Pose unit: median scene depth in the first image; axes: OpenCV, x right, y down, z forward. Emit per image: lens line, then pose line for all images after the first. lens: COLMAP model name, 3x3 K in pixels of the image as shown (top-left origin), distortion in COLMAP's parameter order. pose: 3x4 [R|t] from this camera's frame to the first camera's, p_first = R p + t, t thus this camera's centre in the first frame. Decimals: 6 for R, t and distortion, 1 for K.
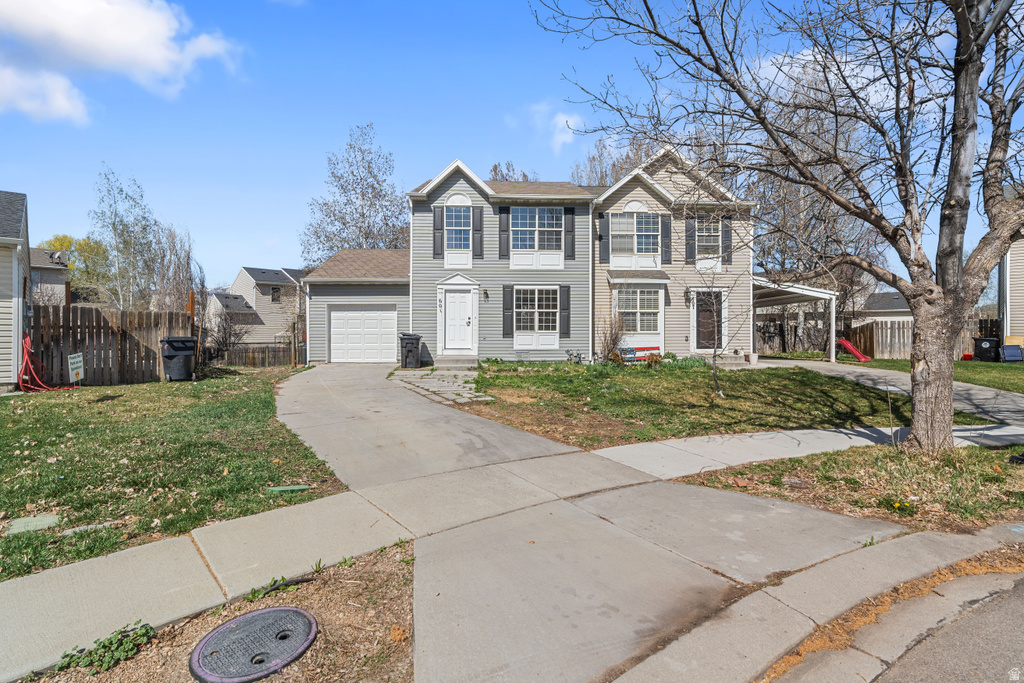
lens RADIAL K [[463.9, 0, 509.2], [0, 463.9, 328.8], [0, 0, 1]] dist [-0.003648, 0.000504]
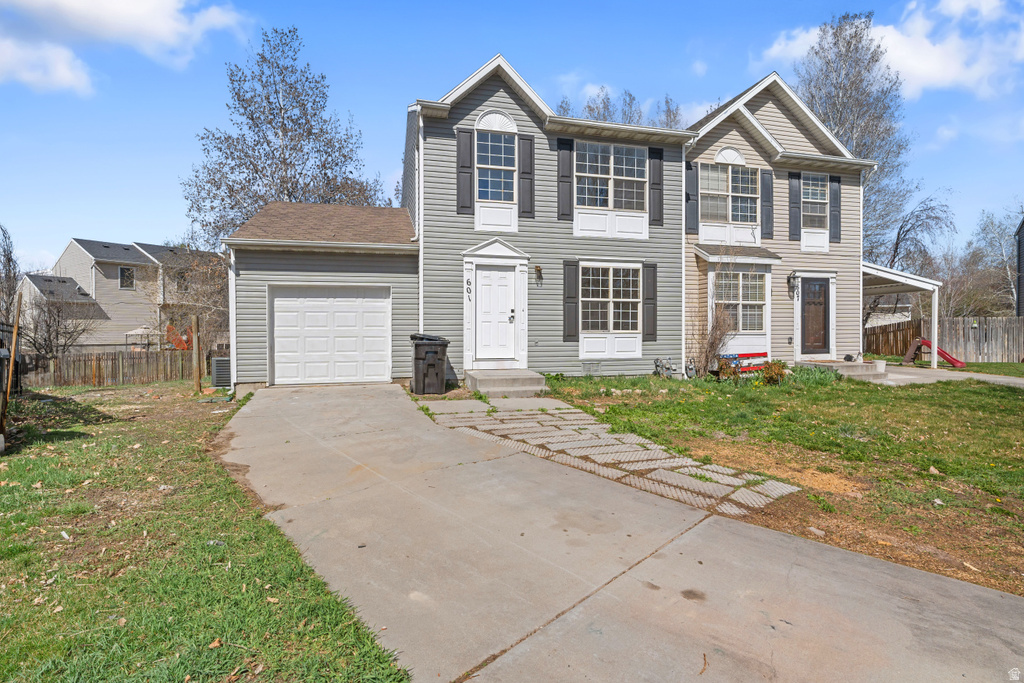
lens RADIAL K [[500.6, 0, 512.8], [0, 500.6, 330.5], [0, 0, 1]] dist [-0.001191, -0.000249]
pose [[0.978088, -0.000879, 0.208190, -0.227161], [-0.001529, 0.999934, 0.011406, -0.003716], [-0.208186, -0.011475, 0.978022, 0.326177]]
